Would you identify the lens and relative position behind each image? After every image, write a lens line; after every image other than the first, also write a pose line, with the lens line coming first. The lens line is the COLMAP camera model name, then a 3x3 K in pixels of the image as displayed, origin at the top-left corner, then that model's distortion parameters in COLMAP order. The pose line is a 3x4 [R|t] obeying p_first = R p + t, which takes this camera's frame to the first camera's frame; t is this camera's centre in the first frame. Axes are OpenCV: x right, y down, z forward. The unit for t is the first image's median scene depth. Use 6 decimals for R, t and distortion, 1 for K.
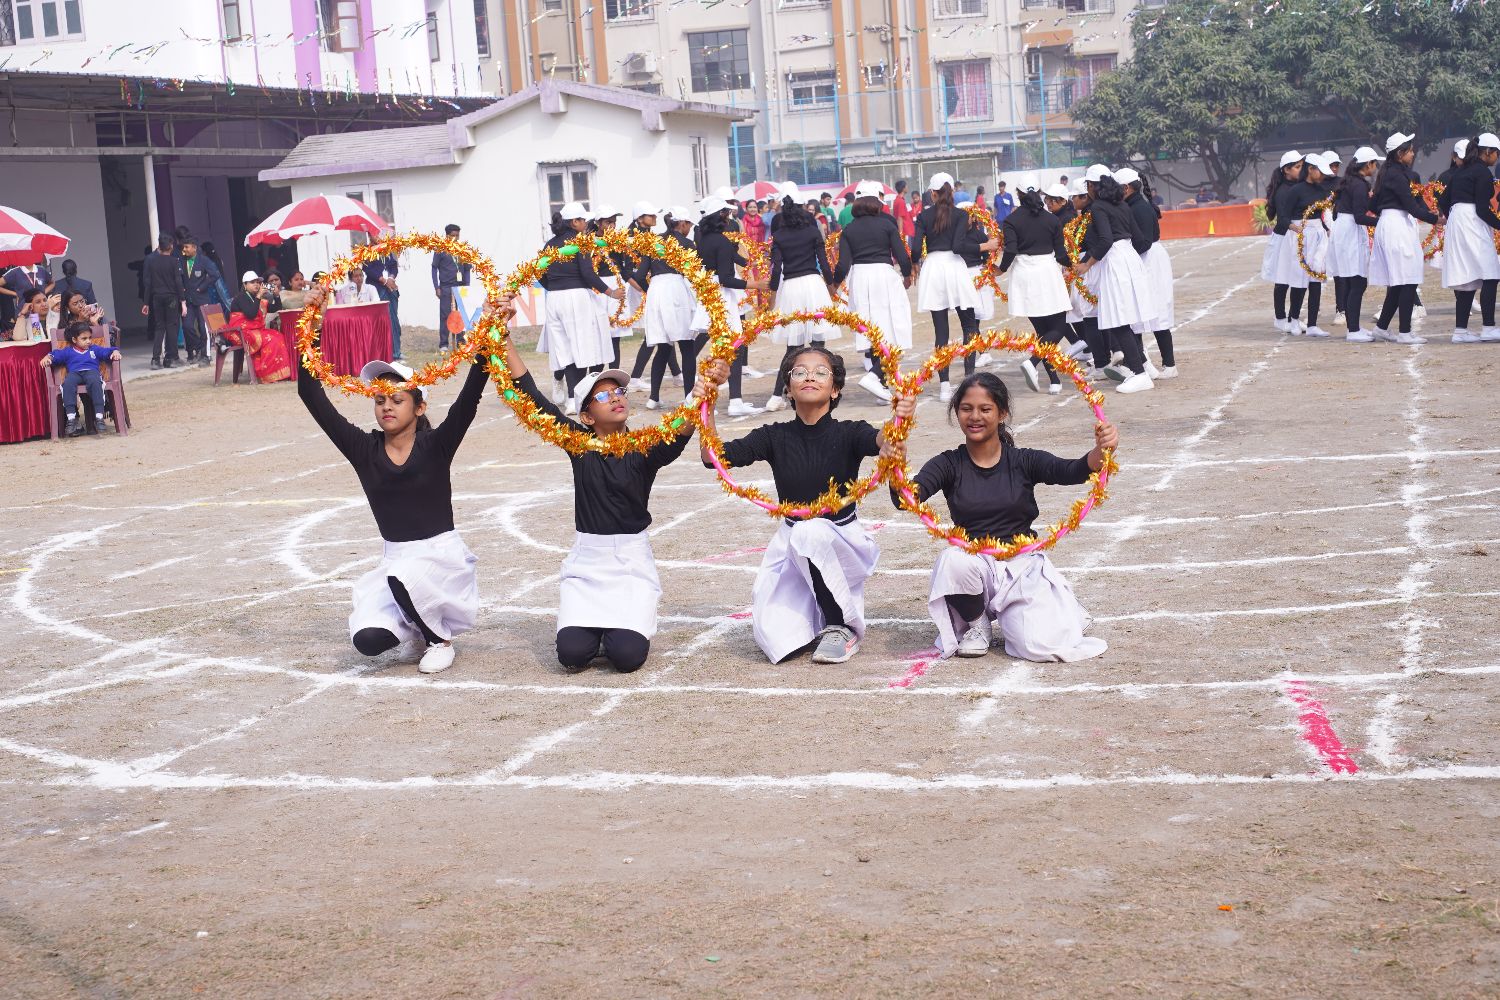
lens RADIAL K [[2420.8, 0, 746.4], [0, 2420.8, 495.8], [0, 0, 1]] dist [-0.006869, 0.059846]
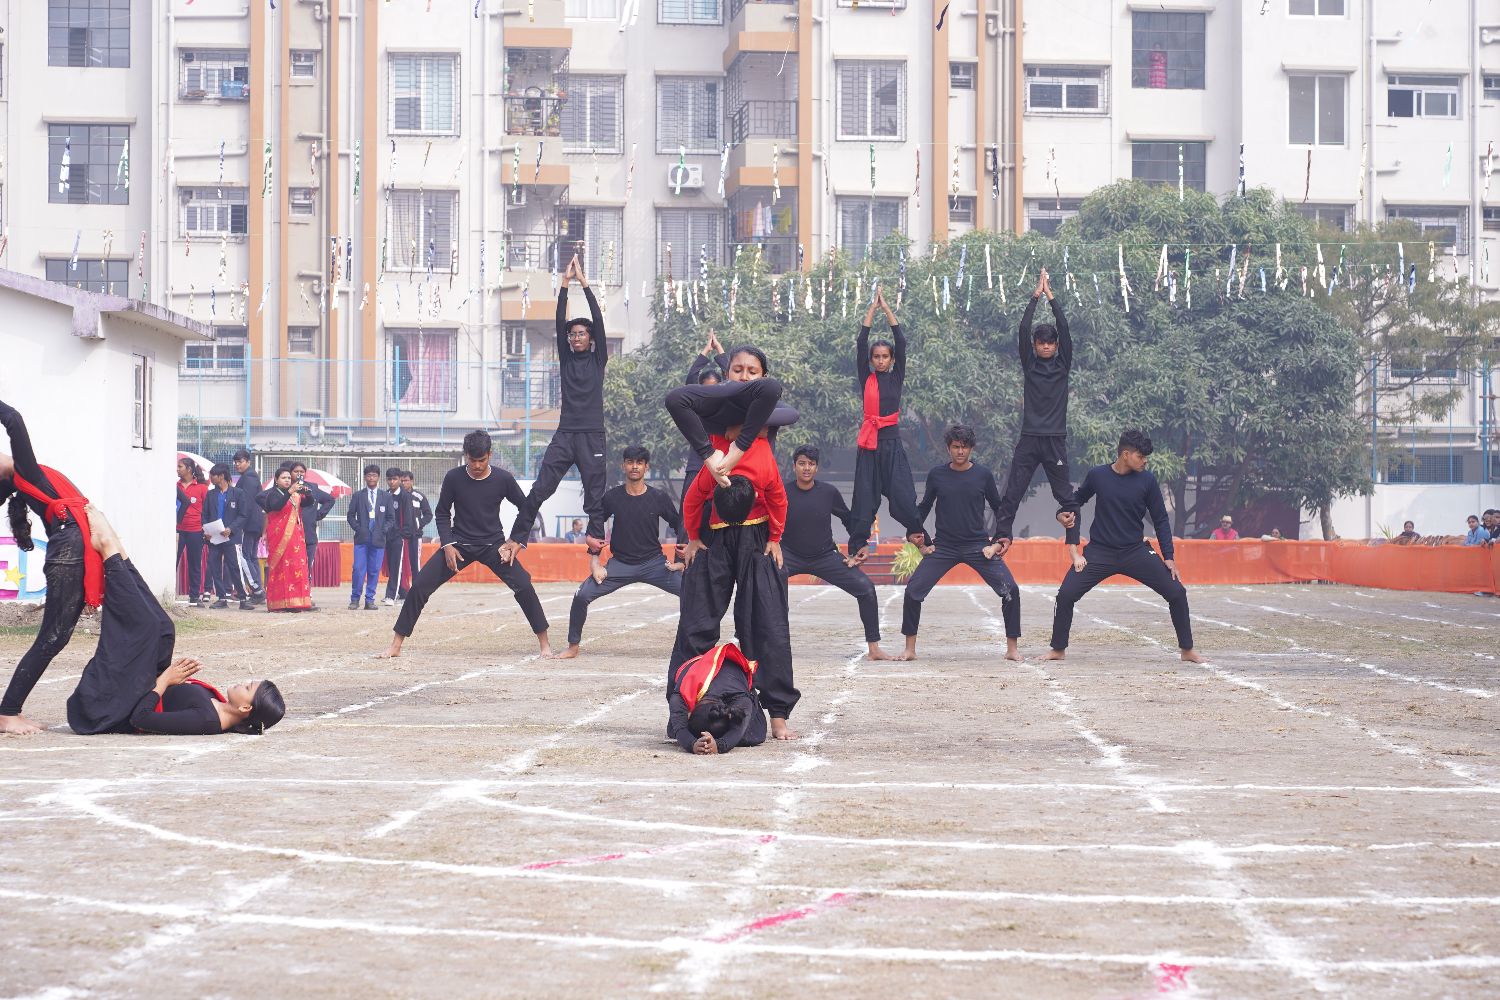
lens RADIAL K [[3208.7, 0, 721.6], [0, 3208.7, 498.2], [0, 0, 1]] dist [-0.018684, 0.264647]
pose [[0.975467, 0.079463, 0.205303, -0.021713], [-0.050870, 0.988705, -0.140975, 0.007116], [-0.214187, 0.127073, 0.968492, 0.035522]]
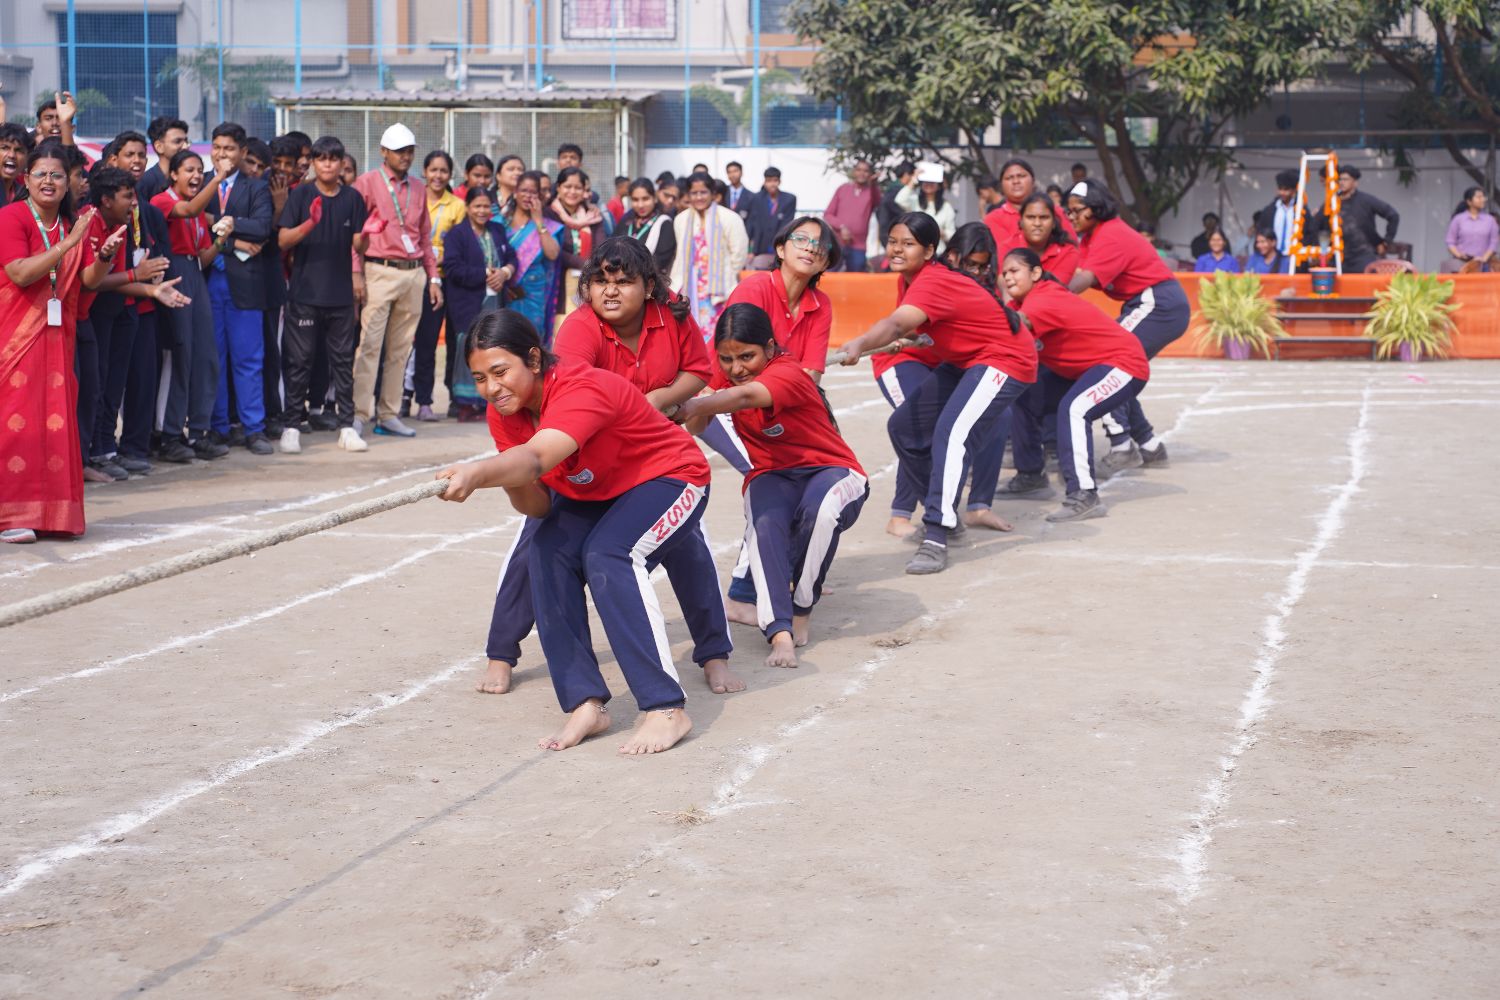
lens RADIAL K [[2730.8, 0, 750.0], [0, 2730.8, 500.0], [0, 0, 1]] dist [0.005044, 0.007616]
pose [[0.996650, 0.073794, 0.035270, 0.120401], [-0.073456, 0.997240, -0.010781, -0.071343], [-0.035968, 0.008154, 0.999320, 0.546695]]
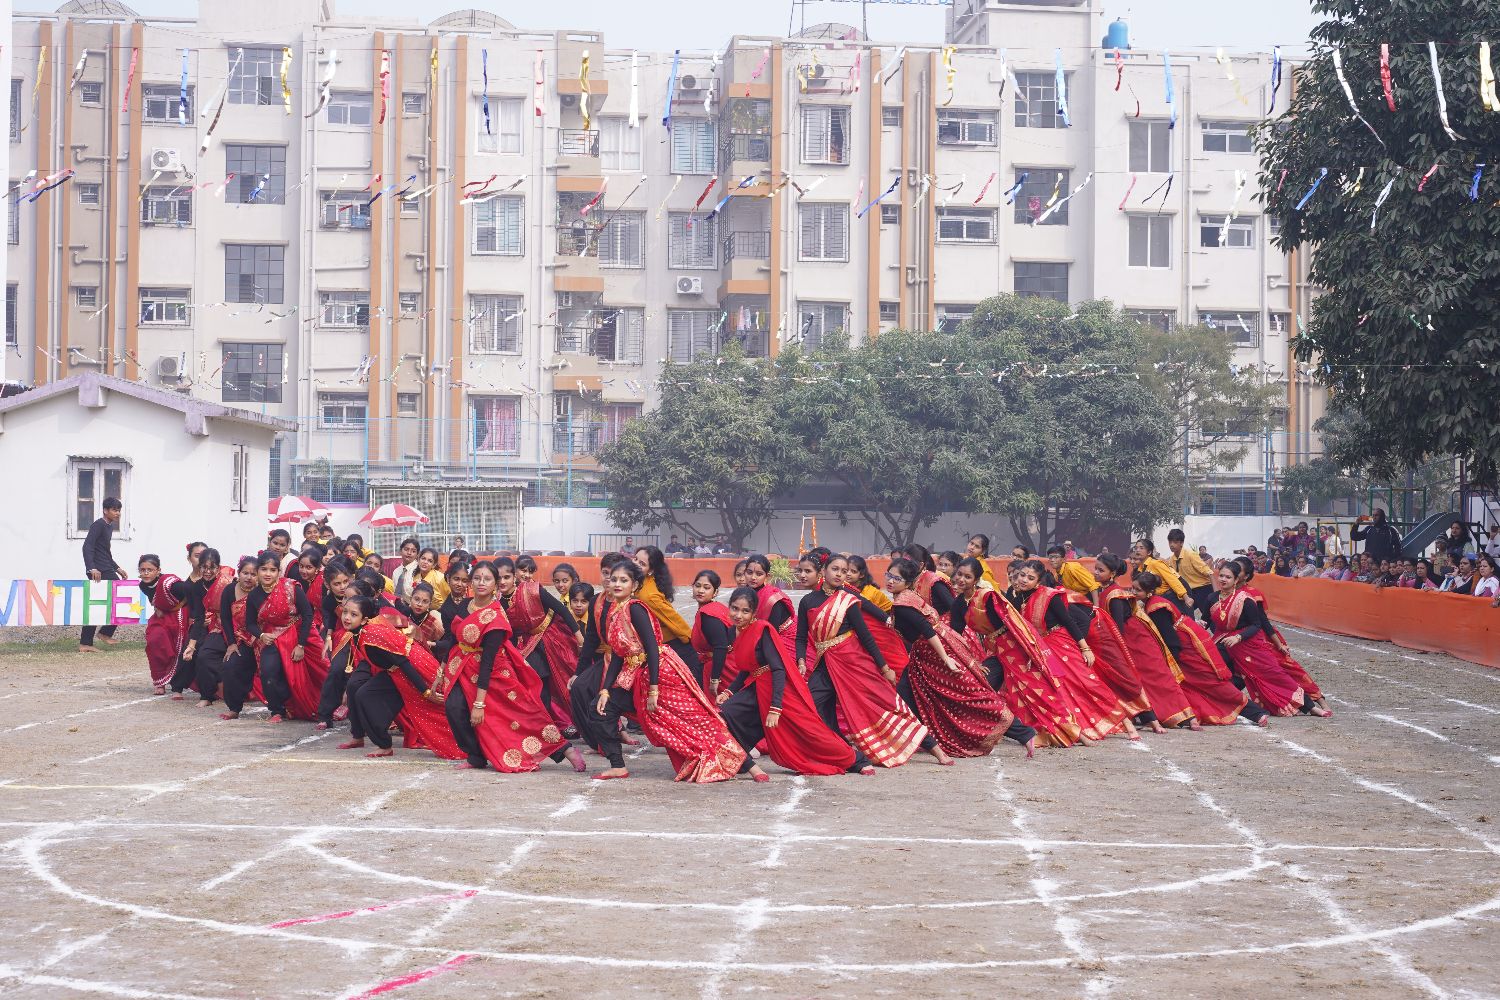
lens RADIAL K [[2353.9, 0, 750.0], [0, 2353.9, 500.0], [0, 0, 1]] dist [-0.012192, 0.075295]
pose [[0.974868, 0.087911, 0.204703, -0.005958], [-0.059494, 0.988212, -0.141059, -0.002438], [-0.214691, 0.125336, 0.968607, 0.020095]]
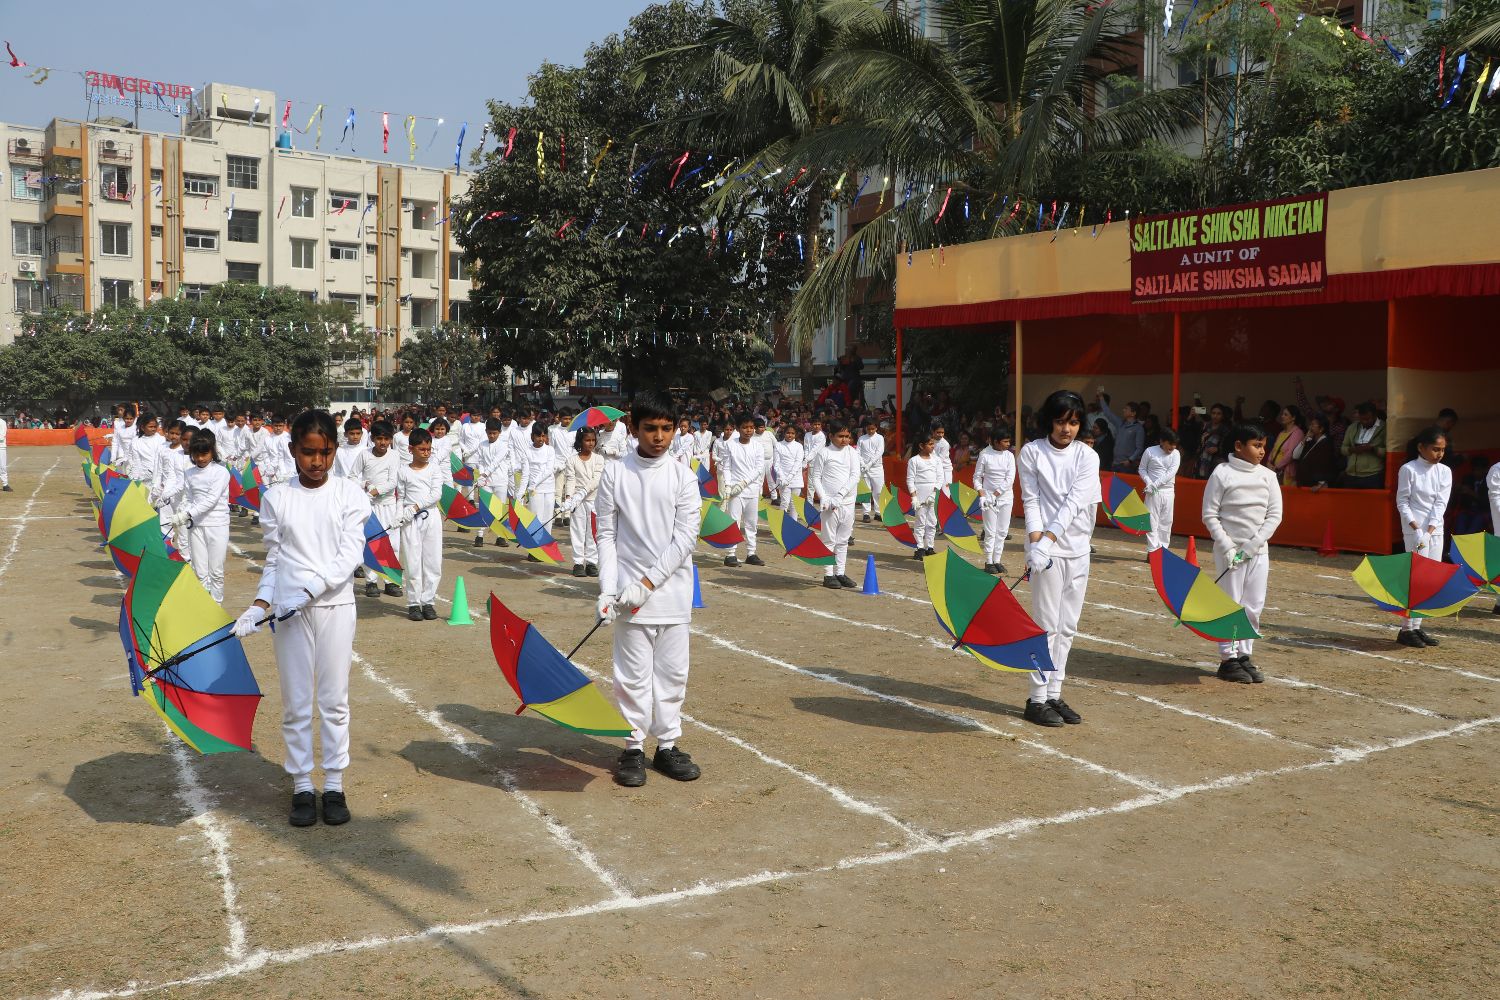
lens RADIAL K [[1209.1, 0, 752.9], [0, 1209.1, 518.1], [0, 0, 1]] dist [-0.184043, 0.139066]
pose [[0.697265, 0.023338, 0.716434, -0.063409], [0.018146, 0.998575, -0.050189, -0.002578], [-0.716584, 0.047995, 0.695848, 0.061108]]
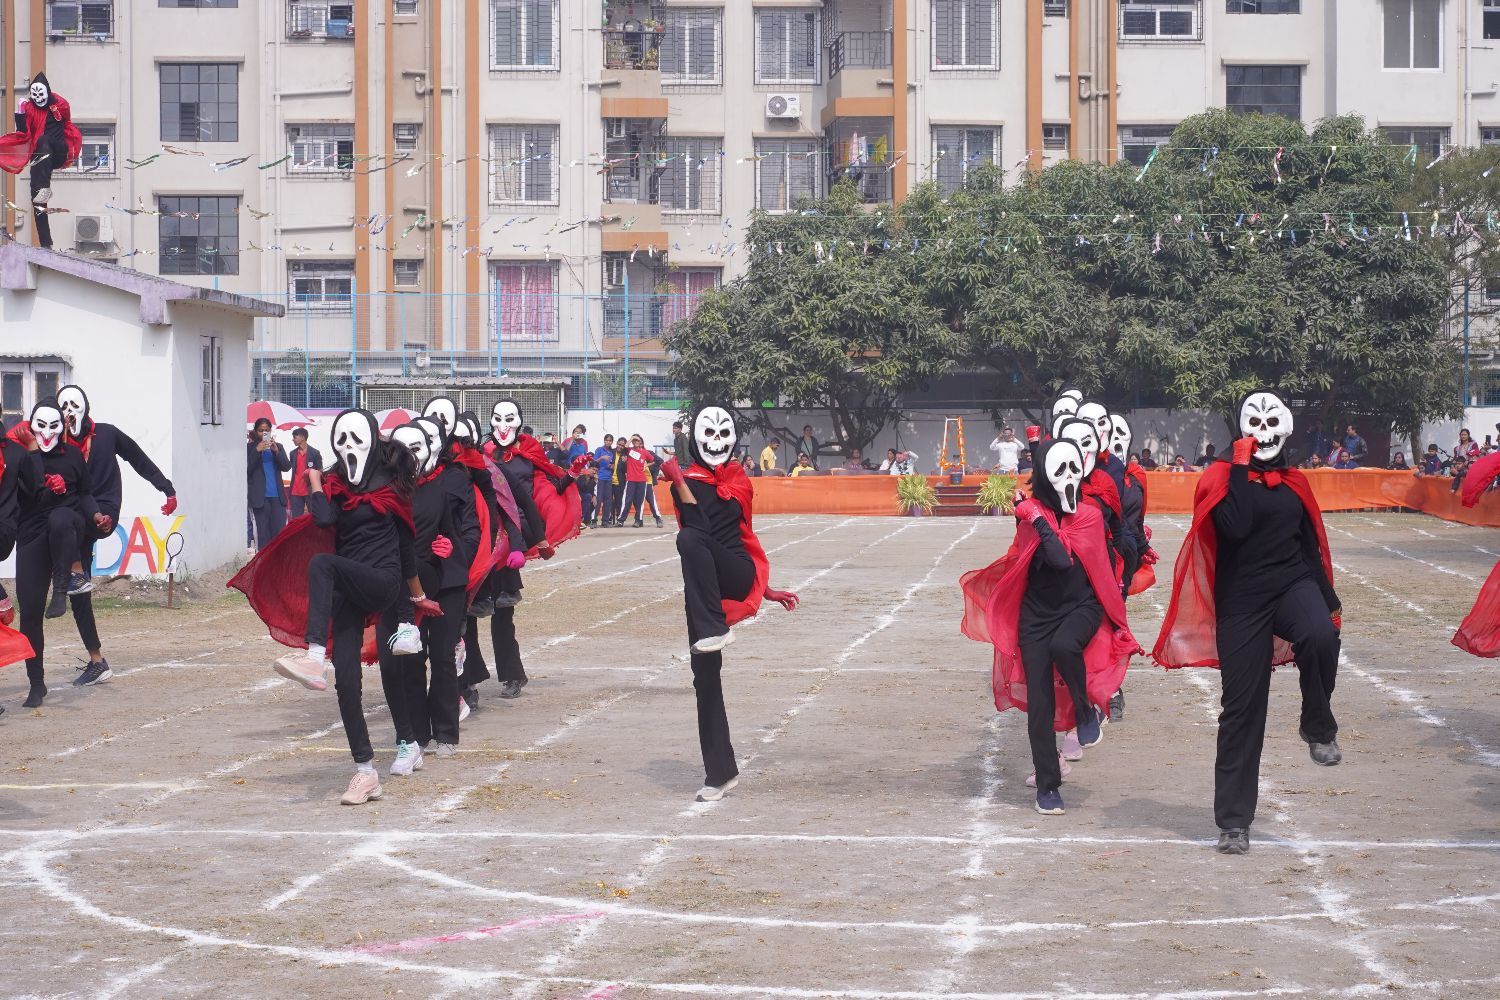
lens RADIAL K [[3208.7, 0, 721.6], [0, 3208.7, 498.2], [0, 0, 1]] dist [-0.018684, 0.264647]
pose [[0.983946, 0.067386, 0.165254, -0.012392], [-0.050054, 0.993010, -0.106889, -0.001514], [-0.171302, 0.096902, 0.980442, 0.010939]]
